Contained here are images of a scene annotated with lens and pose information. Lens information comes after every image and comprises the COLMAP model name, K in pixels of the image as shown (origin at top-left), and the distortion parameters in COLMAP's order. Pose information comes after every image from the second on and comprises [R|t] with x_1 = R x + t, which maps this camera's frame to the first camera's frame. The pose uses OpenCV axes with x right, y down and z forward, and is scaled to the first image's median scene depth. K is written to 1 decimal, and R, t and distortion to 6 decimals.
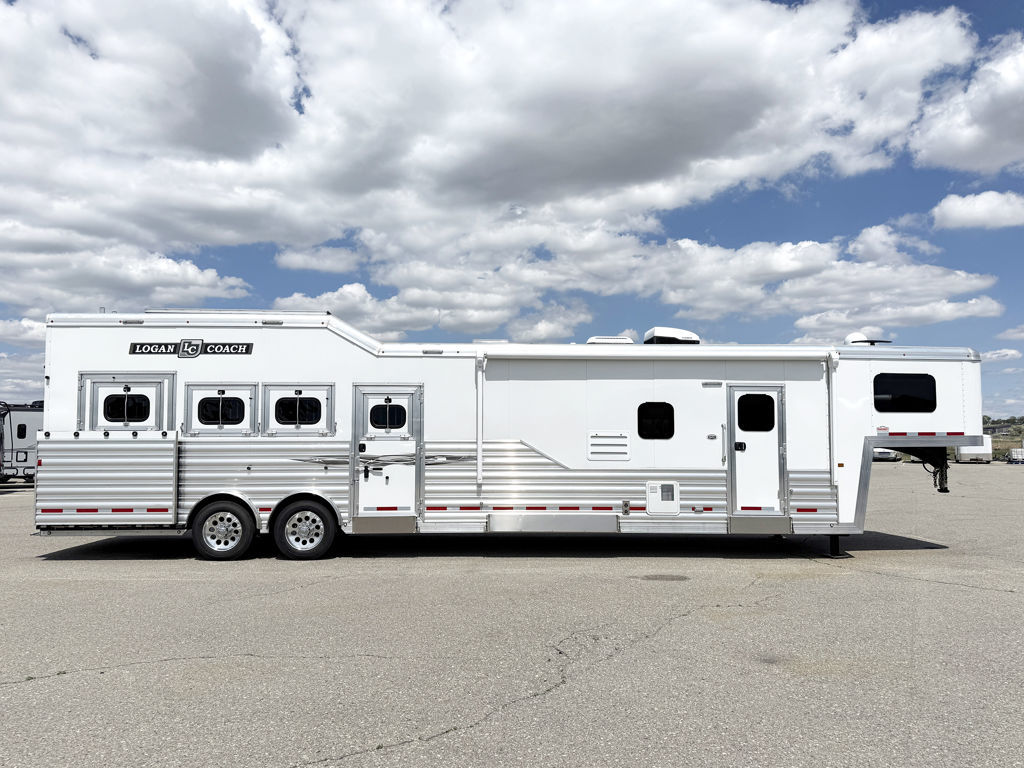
lens RADIAL K [[730.1, 0, 517.6], [0, 730.1, 391.2], [0, 0, 1]] dist [0.055379, -0.054513]
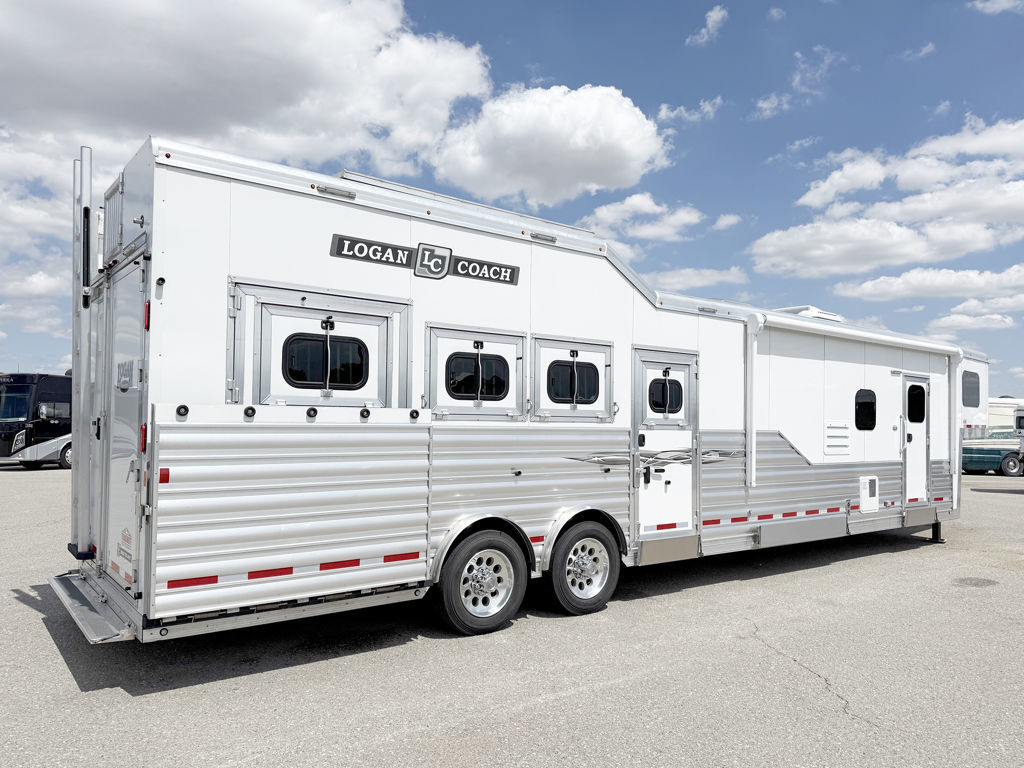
lens RADIAL K [[730.1, 0, 512.2], [0, 730.1, 404.2], [0, 0, 1]] dist [0.055379, -0.054513]
pose [[0.818452, 0.027306, 0.573926, -0.709092], [-0.052621, 0.998235, 0.027546, 0.030938], [-0.572161, -0.052746, 0.818444, 0.508792]]
